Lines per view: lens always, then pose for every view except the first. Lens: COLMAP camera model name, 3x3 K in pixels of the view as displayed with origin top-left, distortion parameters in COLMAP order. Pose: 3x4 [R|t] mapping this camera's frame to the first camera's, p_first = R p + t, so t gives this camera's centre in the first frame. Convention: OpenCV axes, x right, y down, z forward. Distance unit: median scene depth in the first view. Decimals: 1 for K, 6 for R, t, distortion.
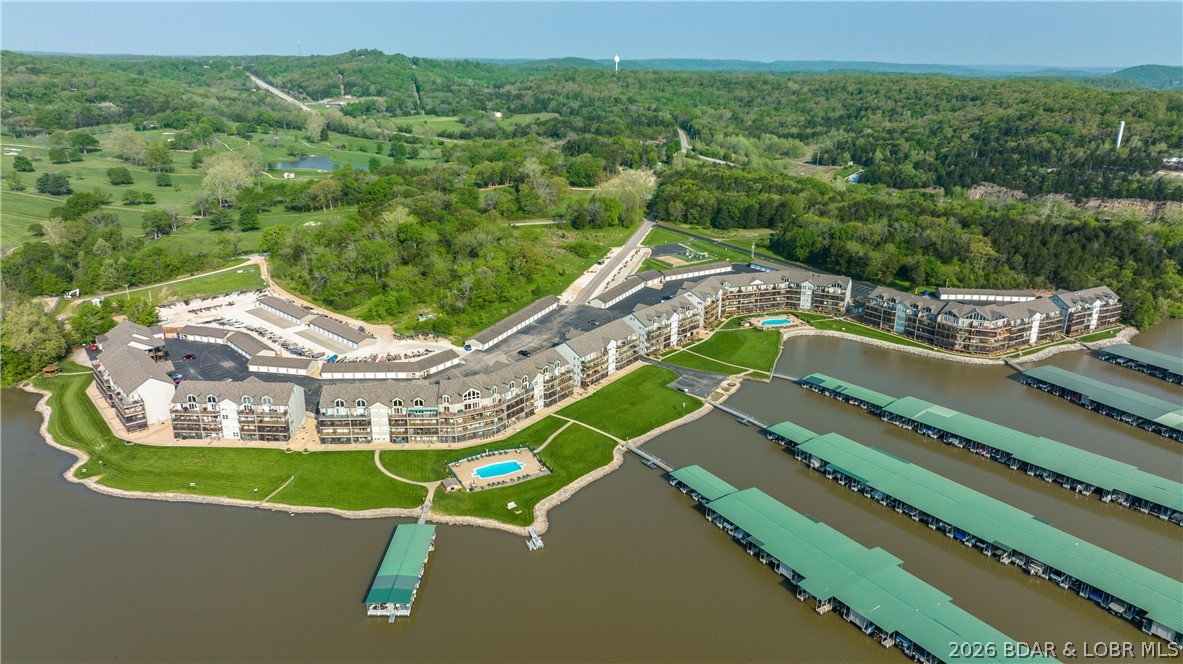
lens RADIAL K [[837.7, 0, 591.5], [0, 837.7, 332.0], [0, 0, 1]] dist [-0.035957, -0.002873]
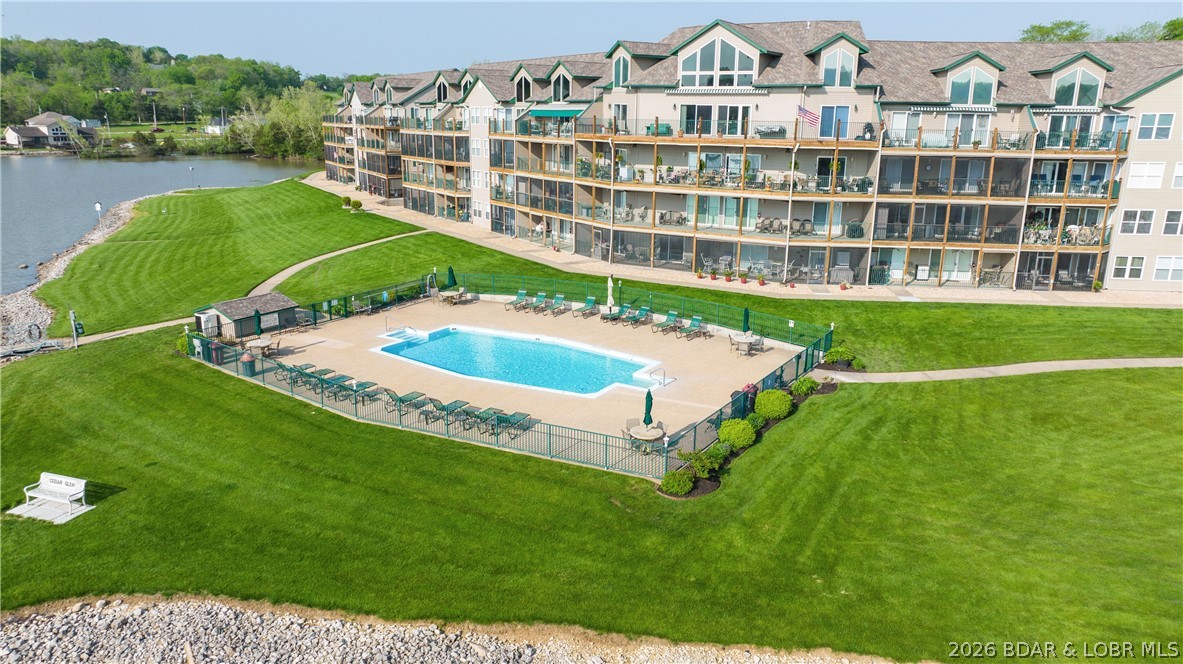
lens RADIAL K [[837.7, 0, 591.5], [0, 837.7, 332.0], [0, 0, 1]] dist [-0.035957, -0.002873]
pose [[0.506740, 0.212944, -0.835386, 0.030214], [-0.273702, 0.958620, 0.078330, 0.114034], [0.817497, 0.188953, 0.544054, 0.739617]]
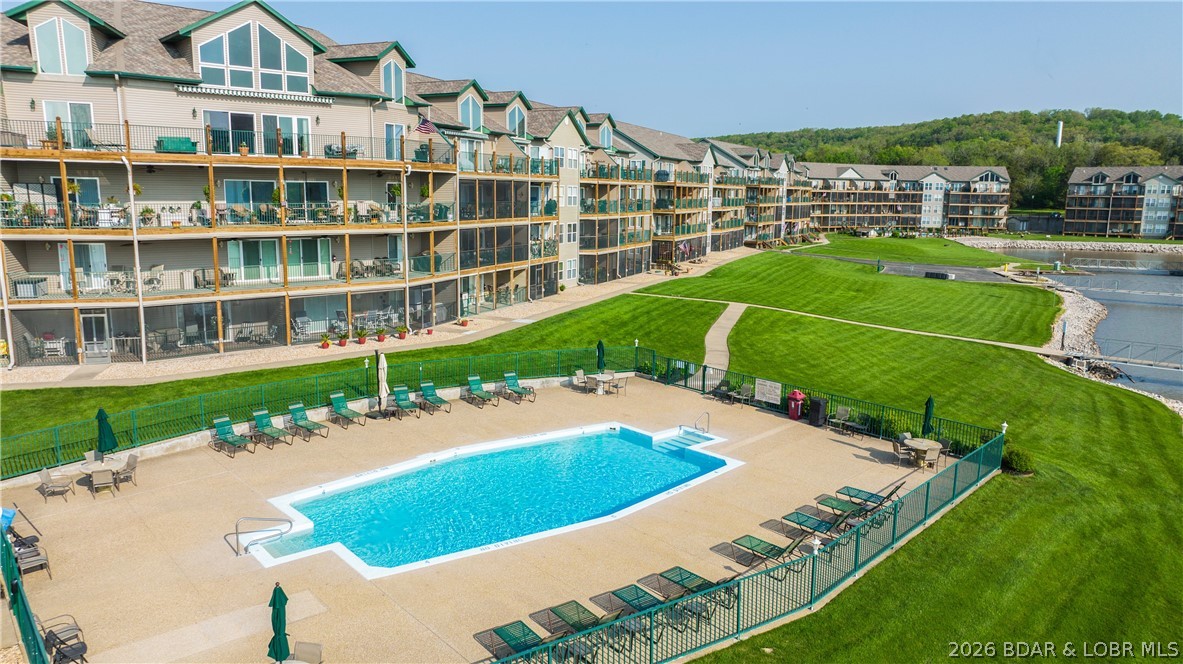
lens RADIAL K [[837.7, 0, 591.5], [0, 837.7, 332.0], [0, 0, 1]] dist [-0.035957, -0.002873]
pose [[0.974046, -0.032232, 0.224045, -0.100854], [0.064835, 0.988065, -0.139727, 0.129343], [-0.216868, 0.150626, 0.964510, 0.718660]]
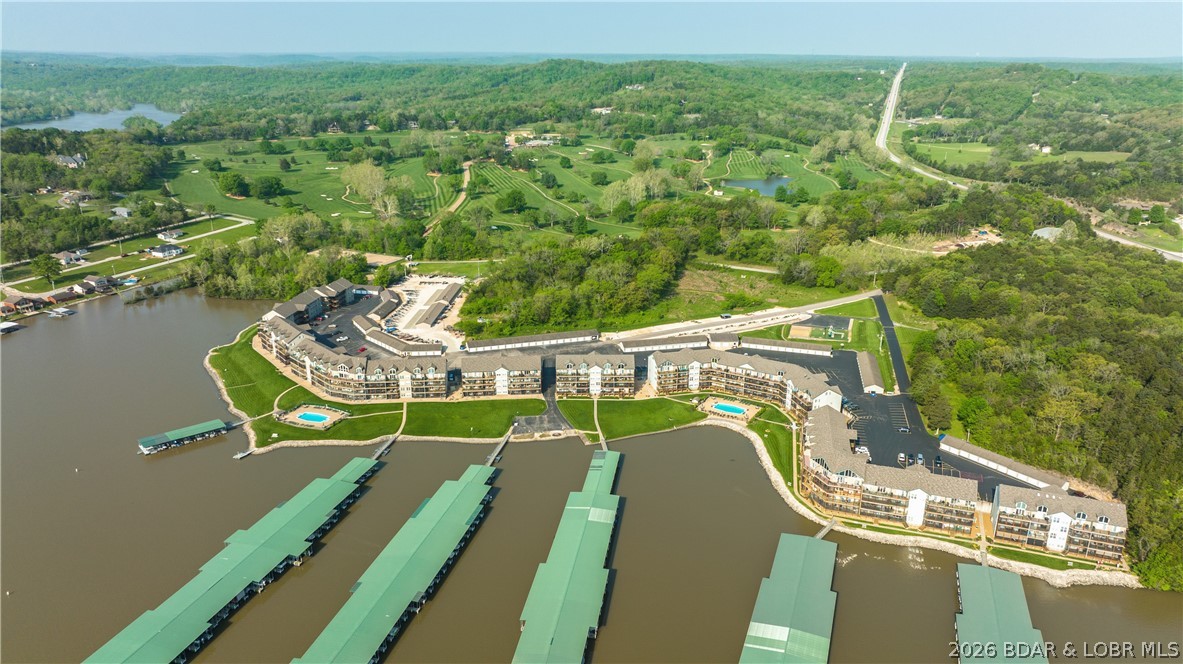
lens RADIAL K [[837.7, 0, 591.5], [0, 837.7, 332.0], [0, 0, 1]] dist [-0.035957, -0.002873]
pose [[0.651939, 0.235329, -0.720830, 1.011762], [-0.232897, 0.966817, 0.104998, -0.207067], [0.721620, 0.099427, 0.685113, 0.256538]]
